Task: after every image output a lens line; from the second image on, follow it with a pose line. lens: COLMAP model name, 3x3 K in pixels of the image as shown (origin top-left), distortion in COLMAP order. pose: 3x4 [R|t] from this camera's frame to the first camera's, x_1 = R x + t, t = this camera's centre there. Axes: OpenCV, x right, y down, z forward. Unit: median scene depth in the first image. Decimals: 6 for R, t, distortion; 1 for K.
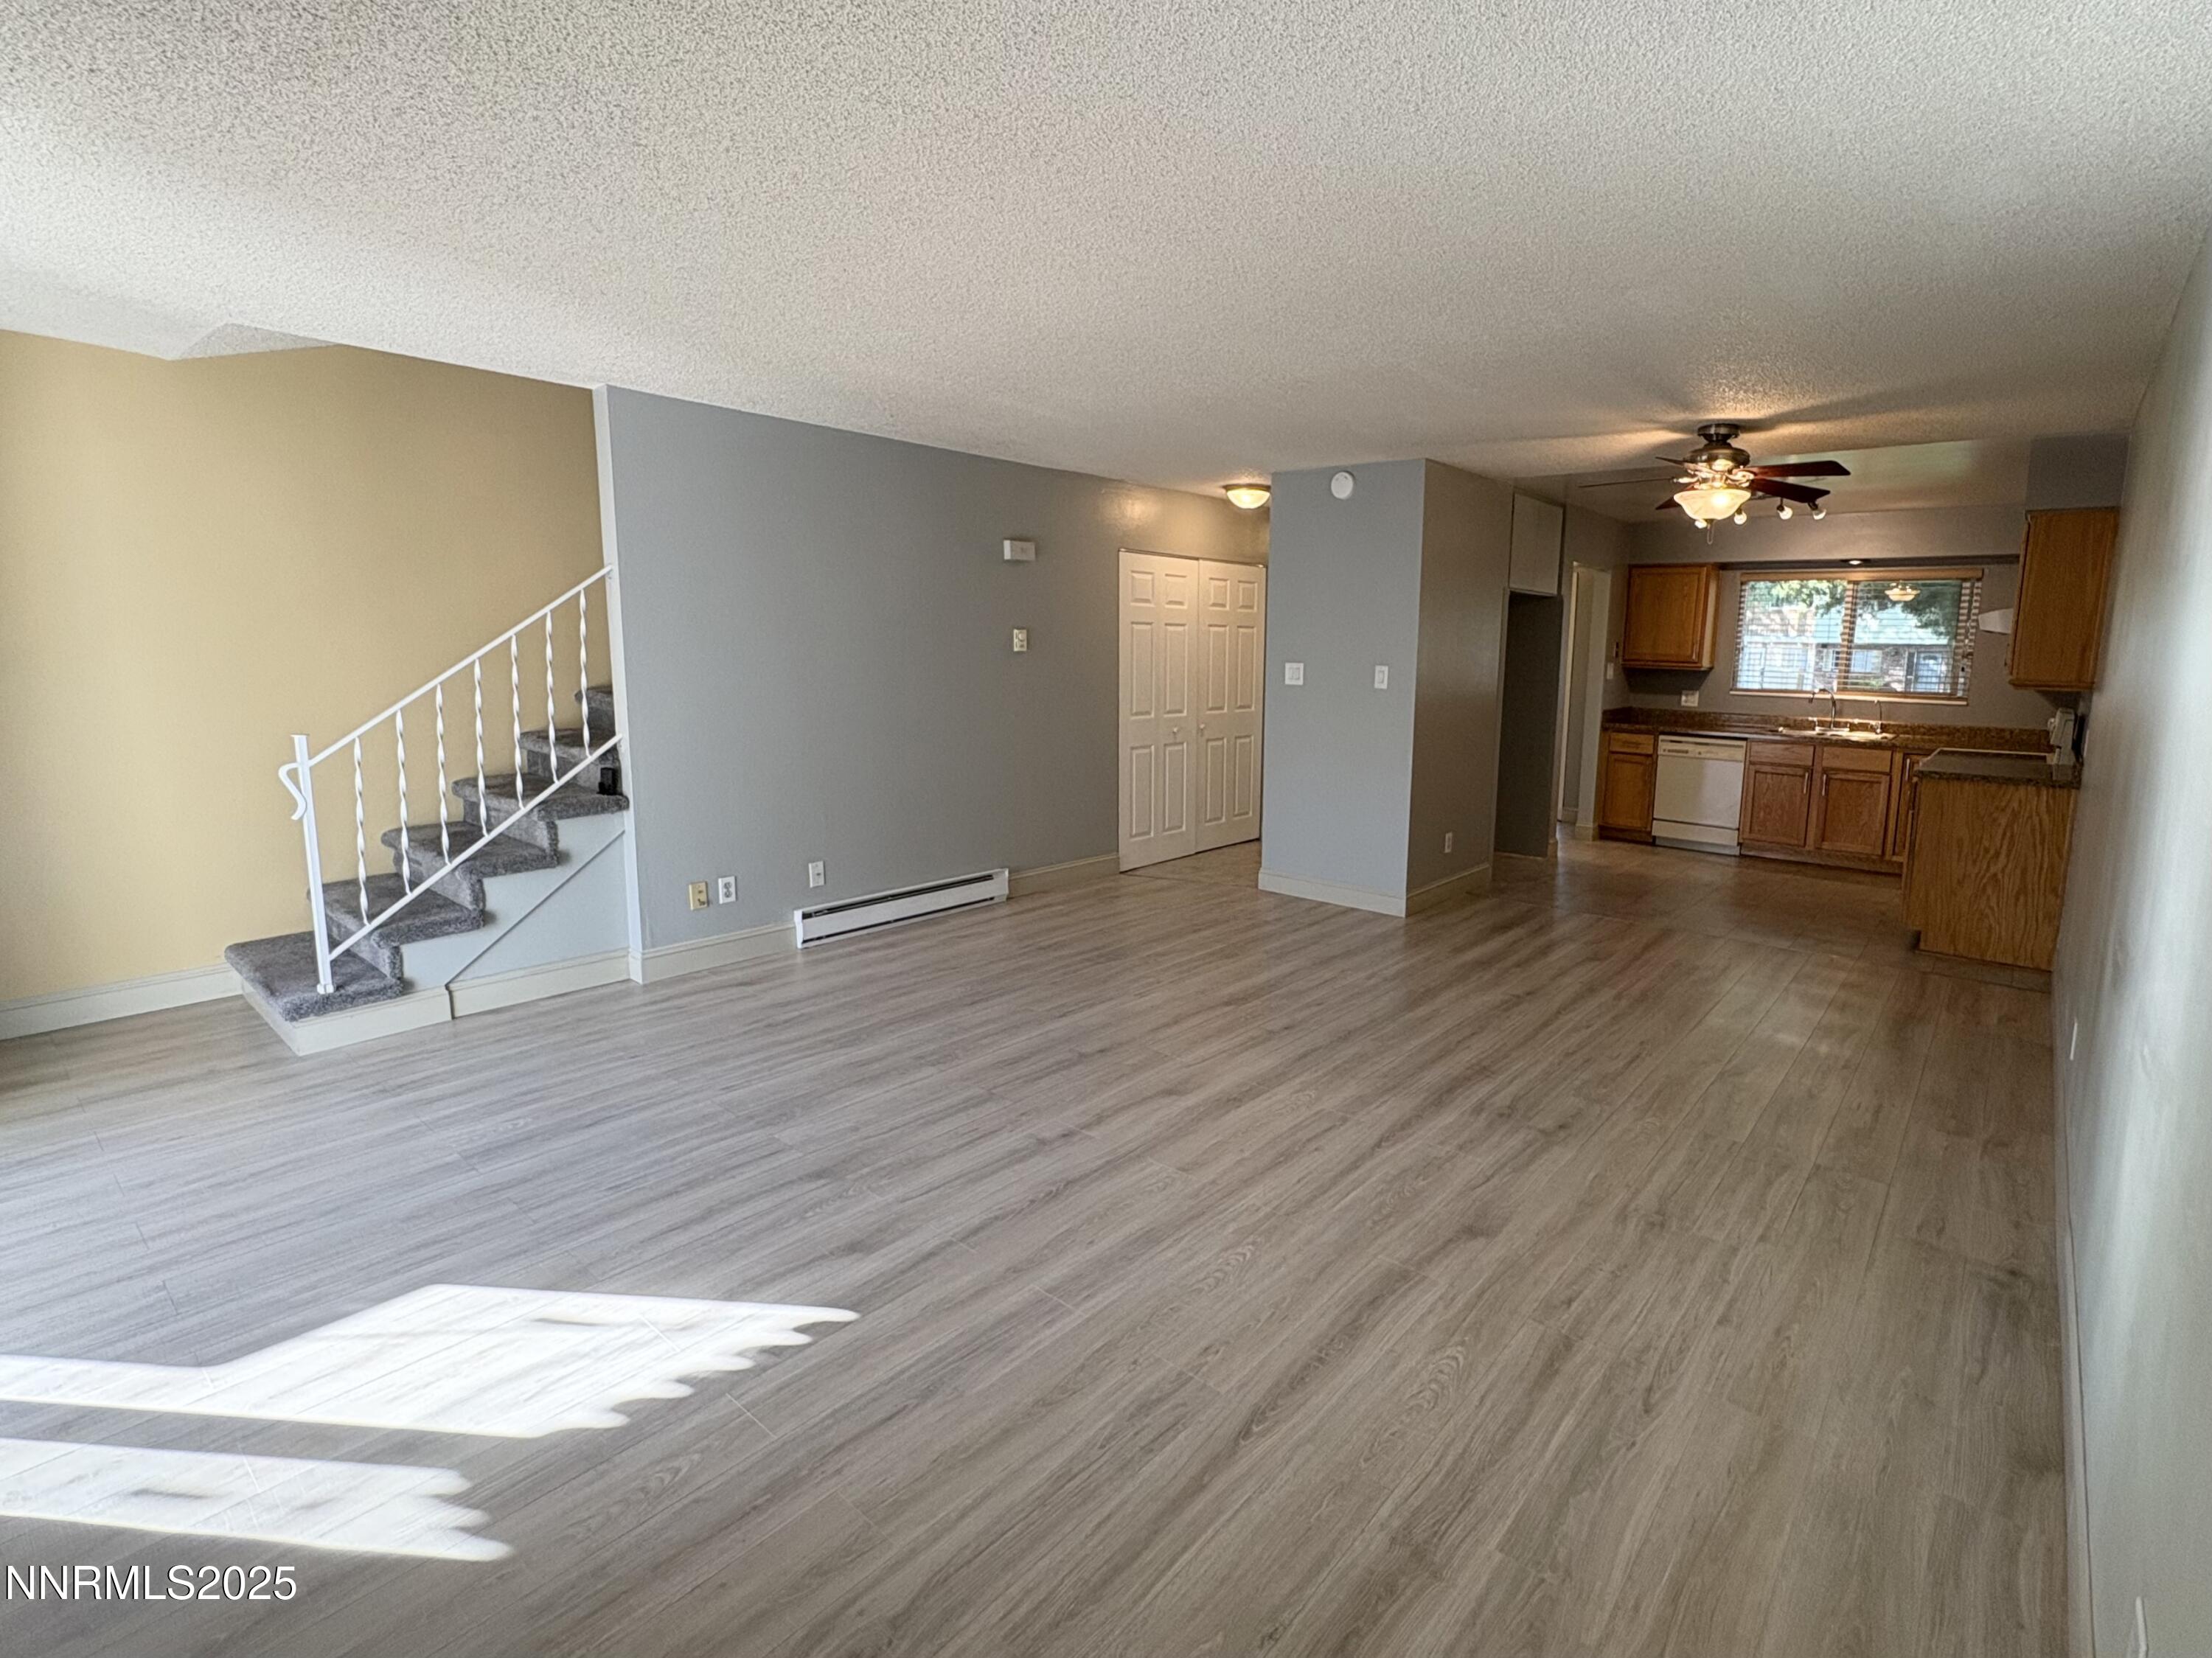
lens RADIAL K [[1054.0, 0, 1237.6], [0, 1054.0, 778.3], [0, 0, 1]] dist [-0.001501, 0.001212]
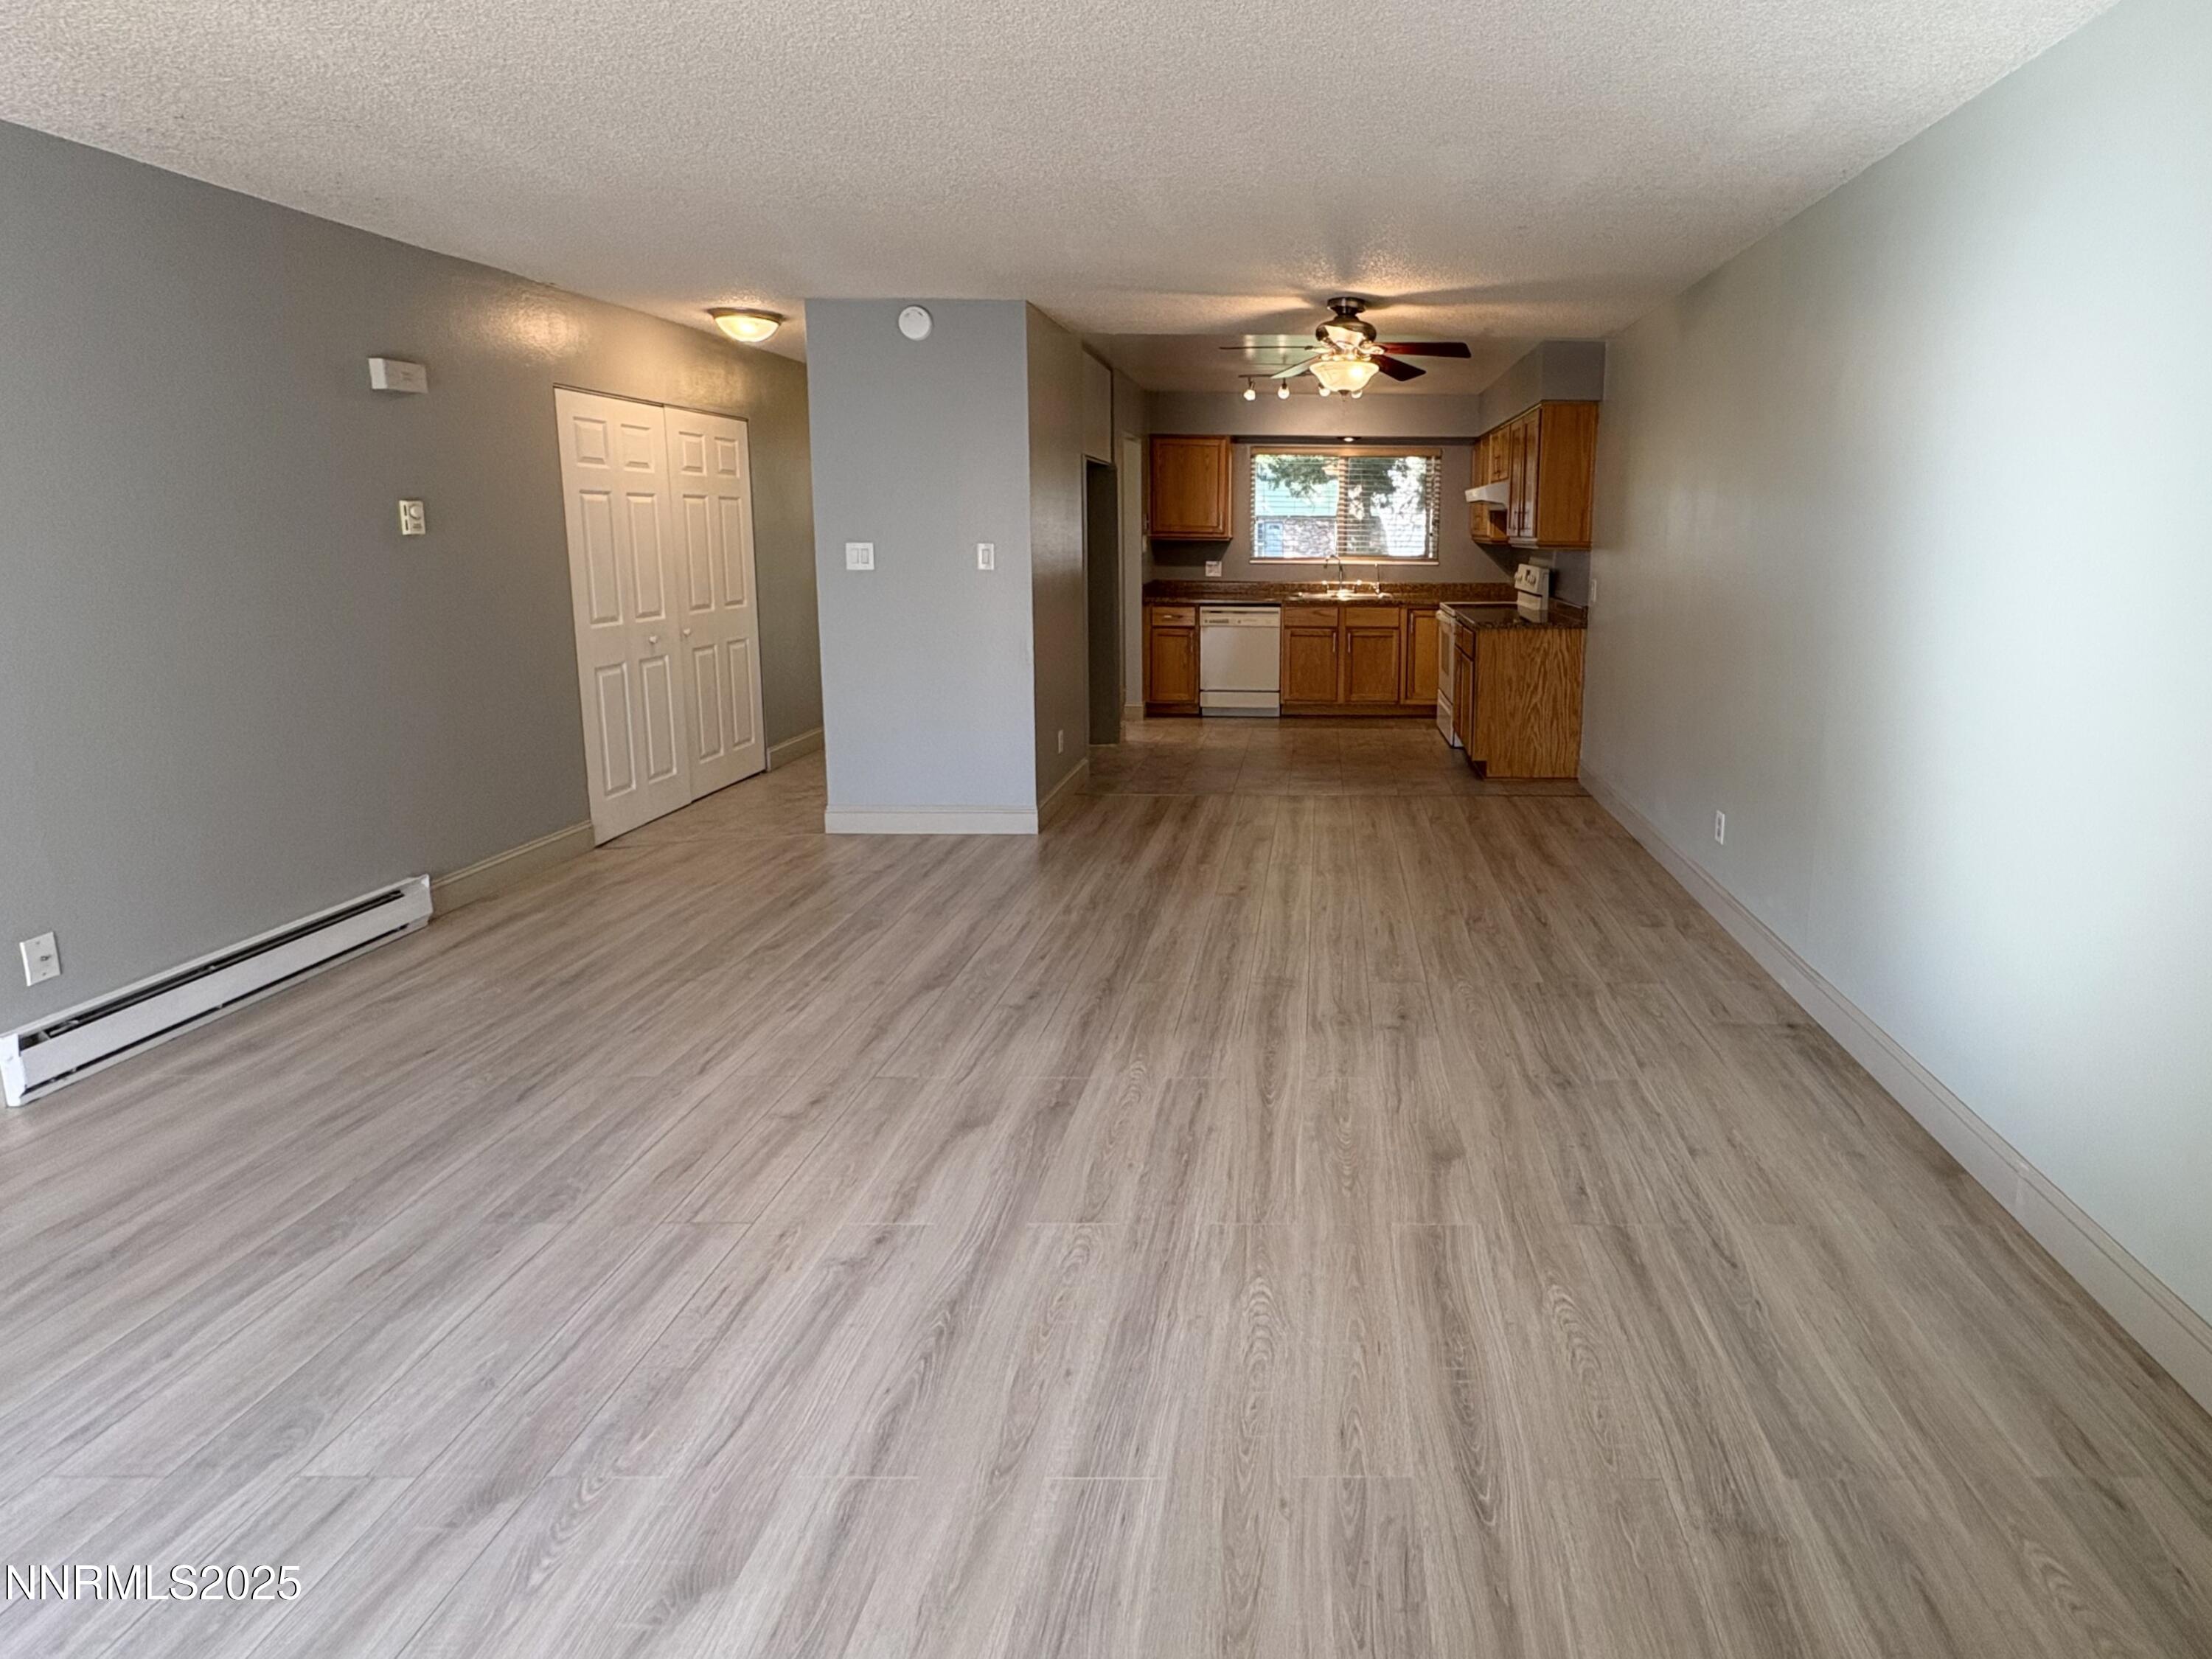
lens RADIAL K [[1087.2, 0, 1332.5], [0, 1087.2, 667.7], [0, 0, 1]] dist [0.000291, 0.000155]
pose [[0.788436, -0.094641, 0.607792, -0.226332], [0.088814, 0.995254, 0.039763, -0.021994], [-0.608671, 0.022630, 0.793100, 0.178273]]
